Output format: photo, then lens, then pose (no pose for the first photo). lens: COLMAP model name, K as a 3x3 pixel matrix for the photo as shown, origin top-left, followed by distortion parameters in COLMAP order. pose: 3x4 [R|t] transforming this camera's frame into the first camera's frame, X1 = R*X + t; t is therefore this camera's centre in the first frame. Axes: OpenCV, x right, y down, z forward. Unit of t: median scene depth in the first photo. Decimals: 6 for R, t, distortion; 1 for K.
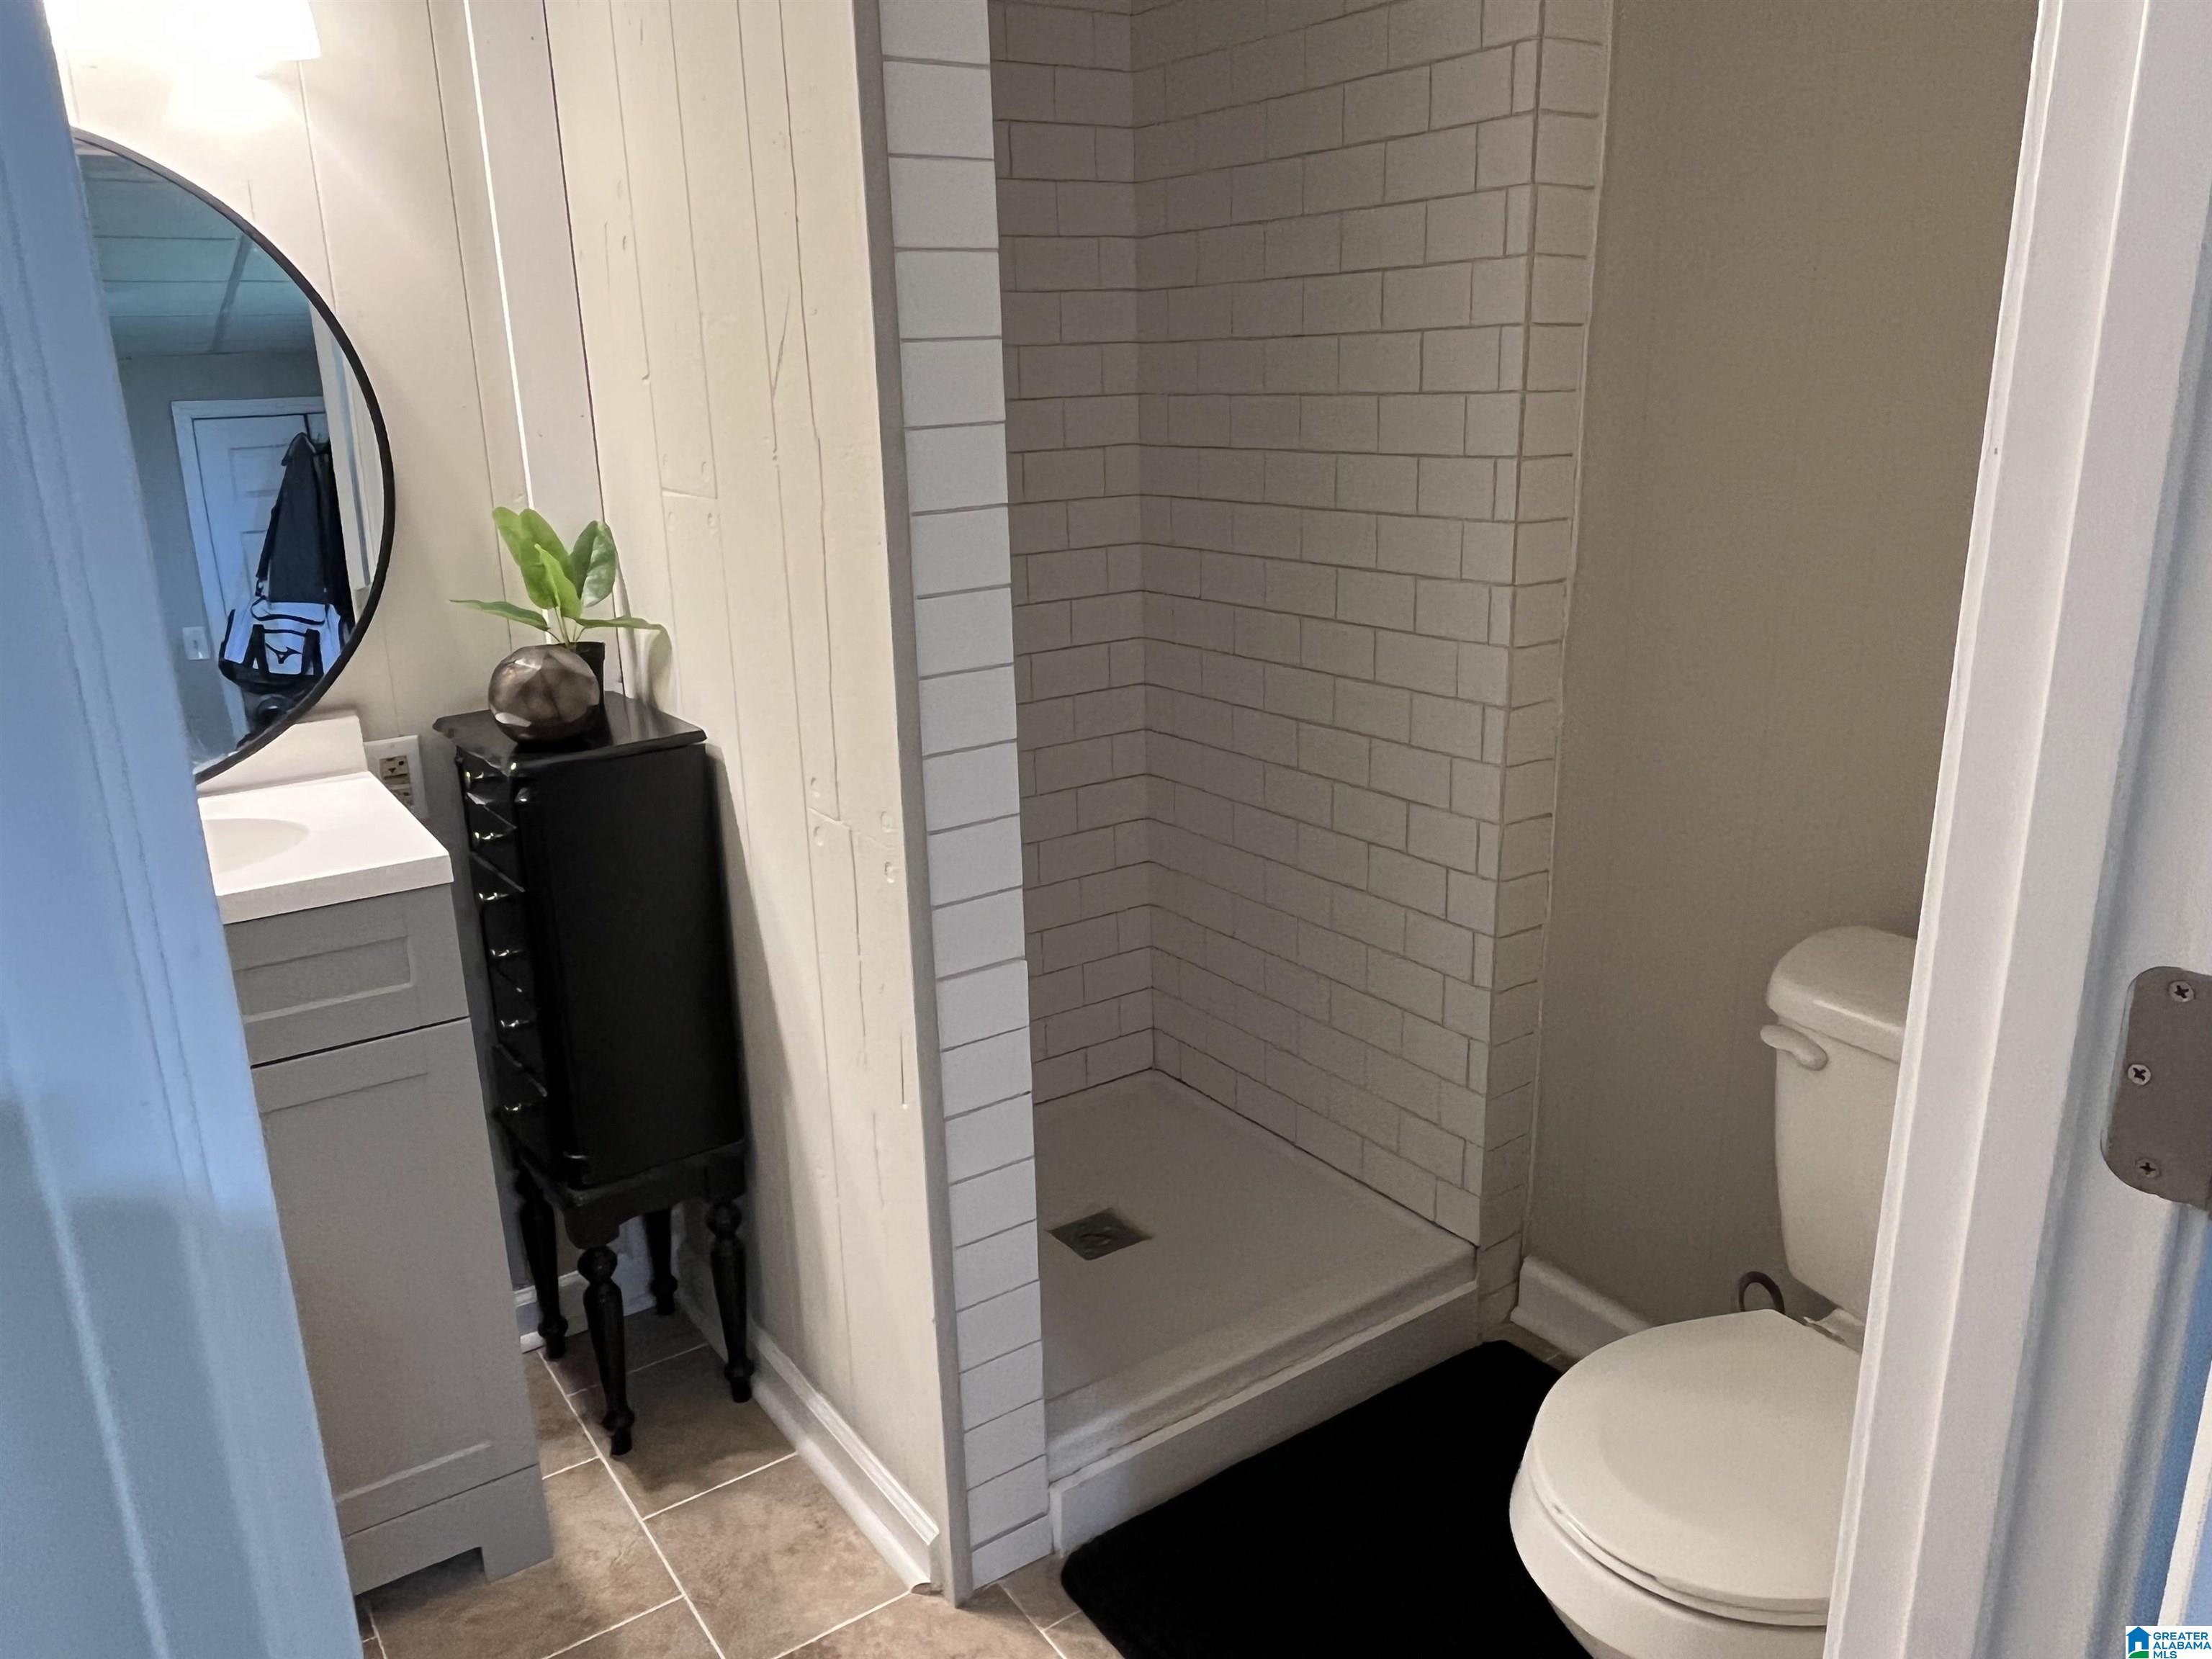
lens RADIAL K [[1575.1, 0, 1107.6], [0, 1575.1, 822.3], [0, 0, 1]] dist [-0.011040, -0.009257]
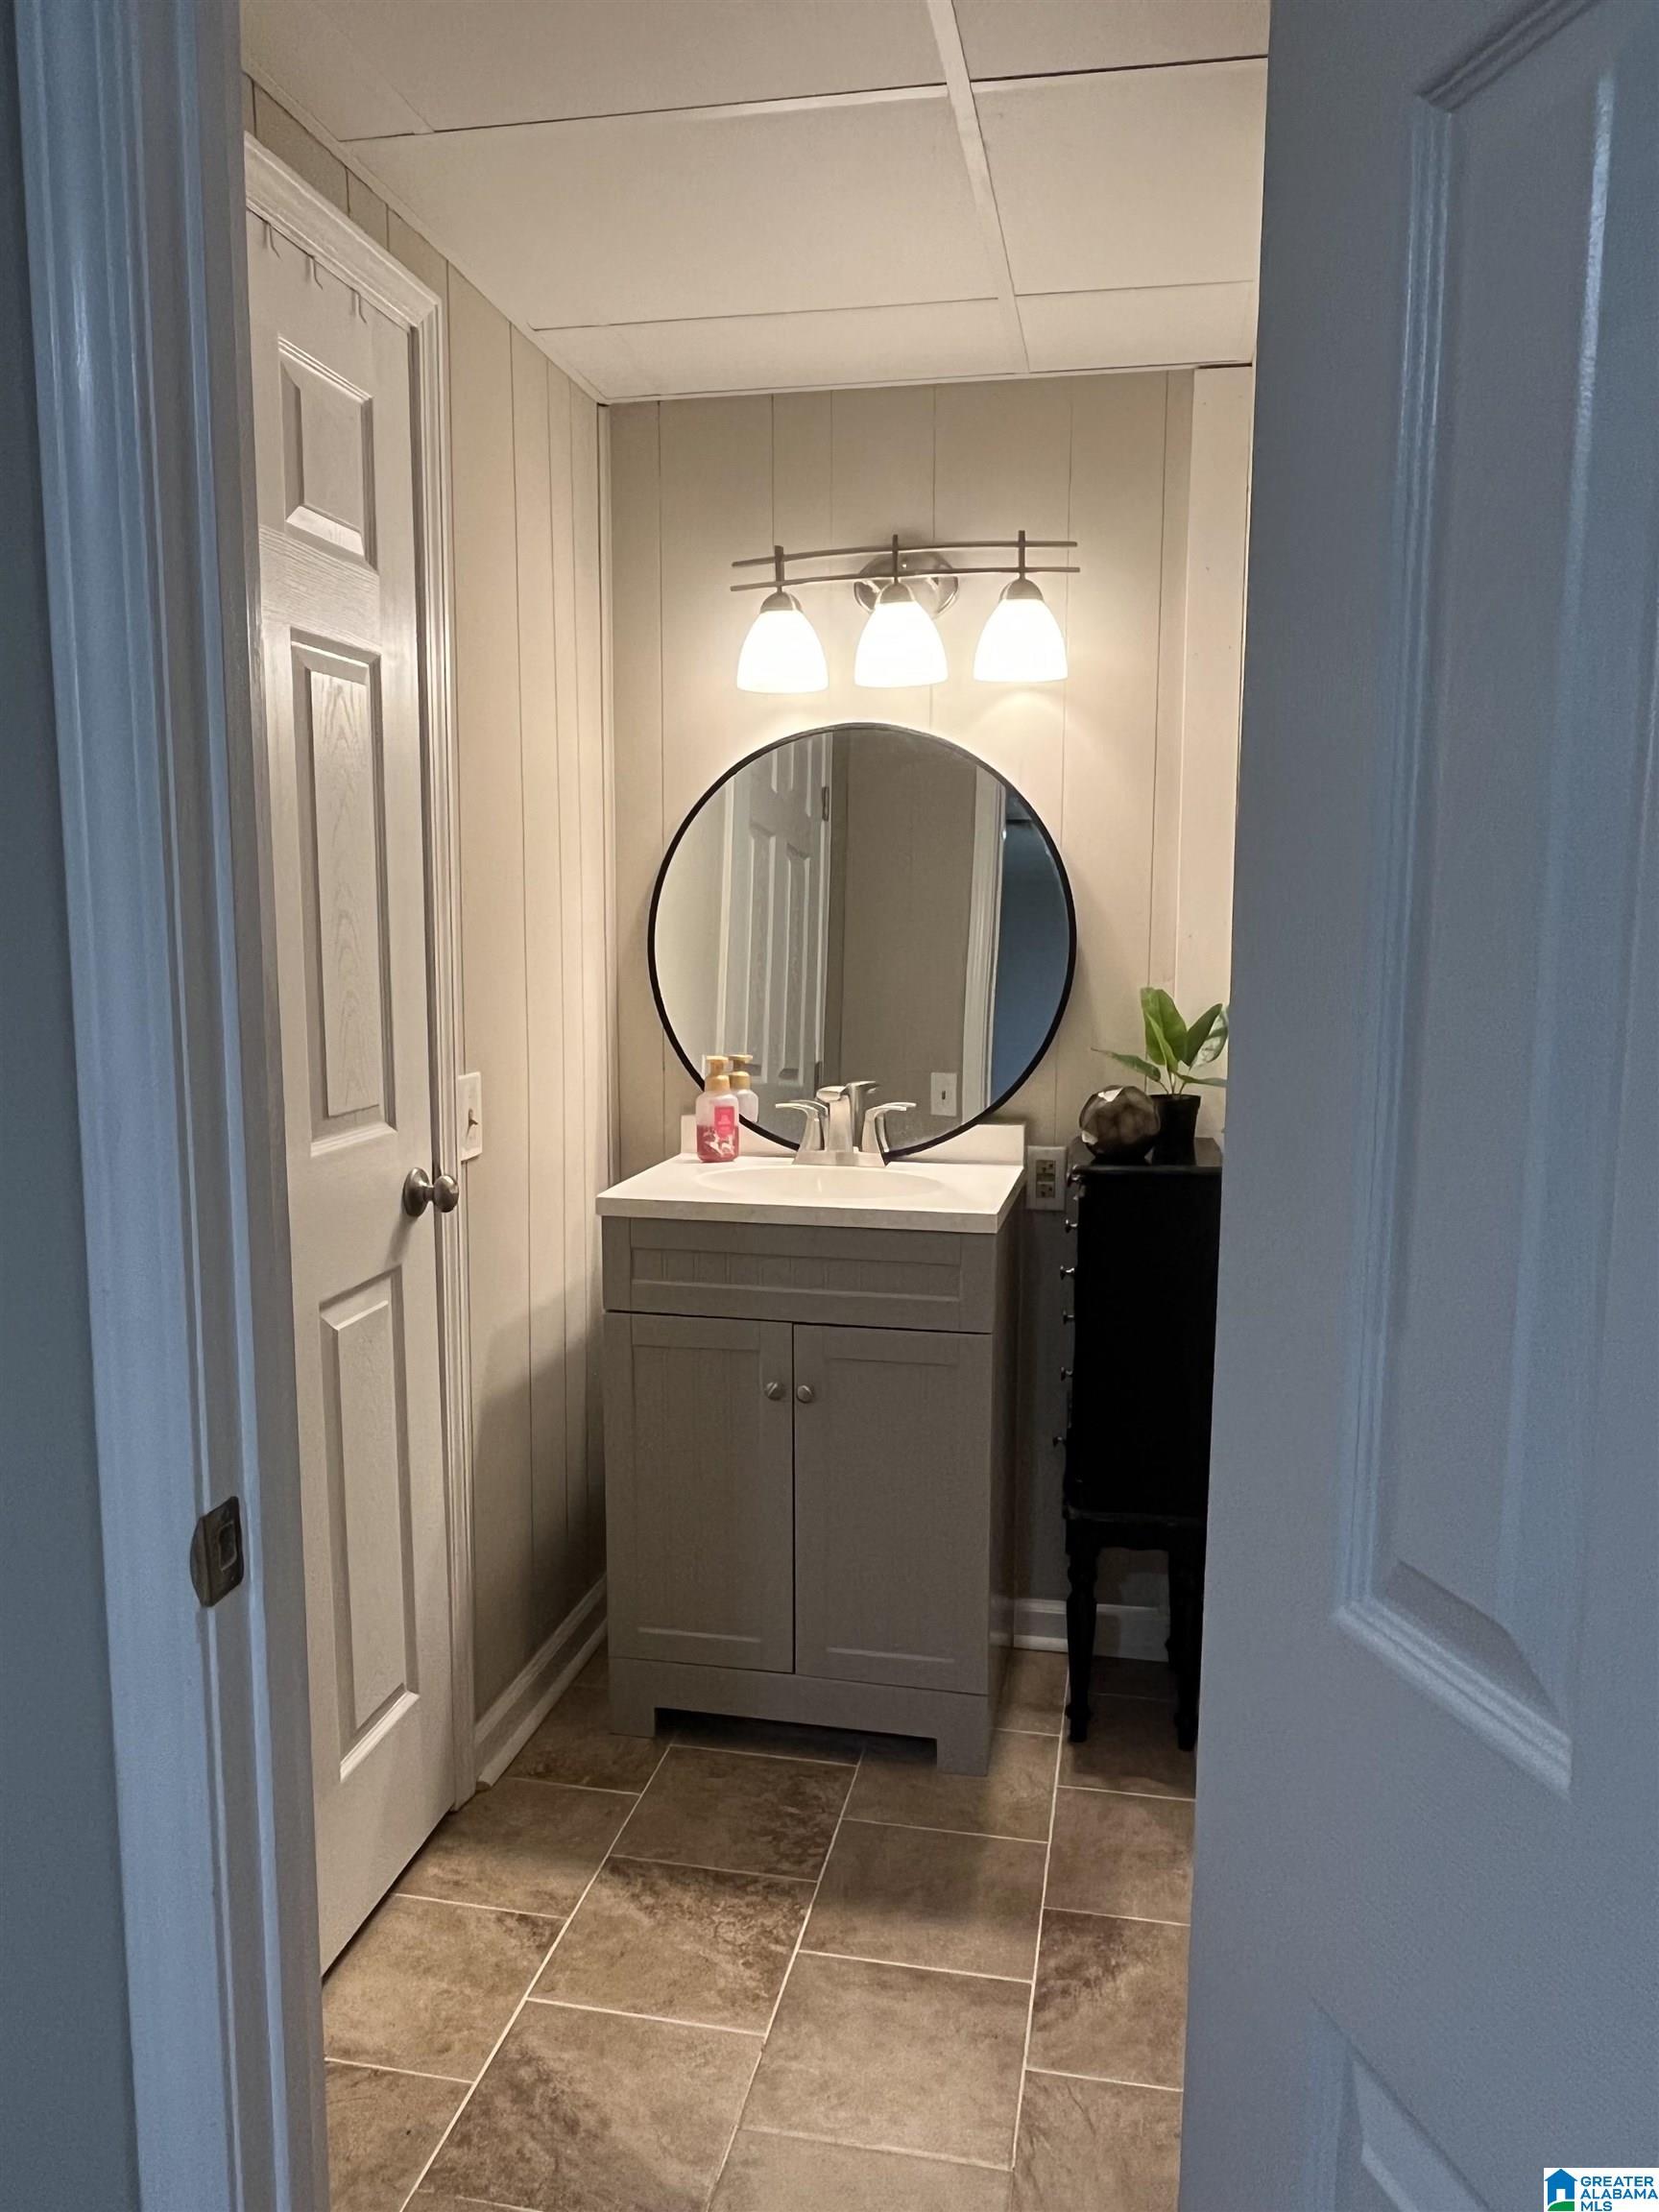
lens RADIAL K [[1575.1, 0, 831.4], [0, 1575.1, 1109.9], [0, 0, 1]] dist [-0.011040, -0.009257]
pose [[0.696744, 0.118823, -0.707410, 0.378972], [-0.219467, 0.974205, -0.052520, 0.028493], [0.682922, 0.191846, 0.704849, -0.092811]]
